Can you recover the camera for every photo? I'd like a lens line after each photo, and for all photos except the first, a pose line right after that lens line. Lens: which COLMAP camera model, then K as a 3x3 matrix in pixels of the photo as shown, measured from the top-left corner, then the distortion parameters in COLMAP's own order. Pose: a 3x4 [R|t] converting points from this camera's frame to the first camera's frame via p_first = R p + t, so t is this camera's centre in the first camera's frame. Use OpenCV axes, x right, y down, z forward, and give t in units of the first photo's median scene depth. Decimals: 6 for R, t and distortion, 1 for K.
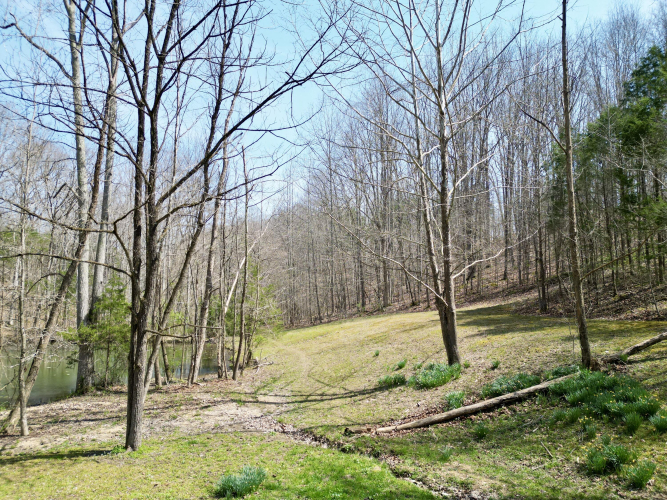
lens RADIAL K [[466.8, 0, 331.9], [0, 466.8, 250.8], [0, 0, 1]] dist [0.053481, -0.035768]
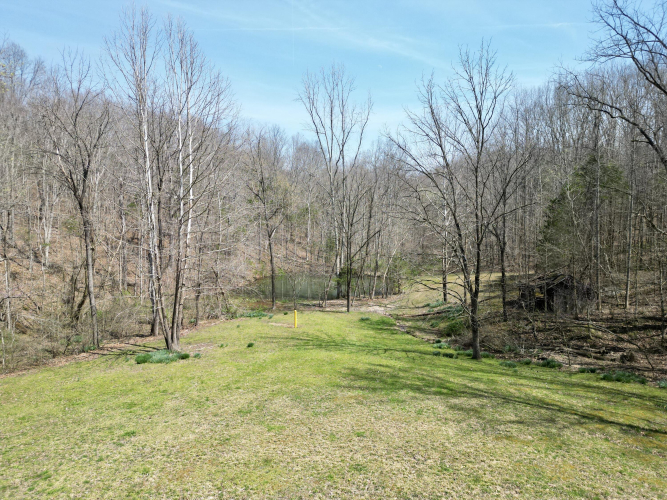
lens RADIAL K [[466.8, 0, 333.1], [0, 466.8, 249.2], [0, 0, 1]] dist [0.053481, -0.035768]
pose [[0.880593, 0.046044, -0.471632, 1.063906], [0.038560, 0.985005, 0.168161, -0.648276], [0.472303, -0.166268, 0.865613, -1.970131]]
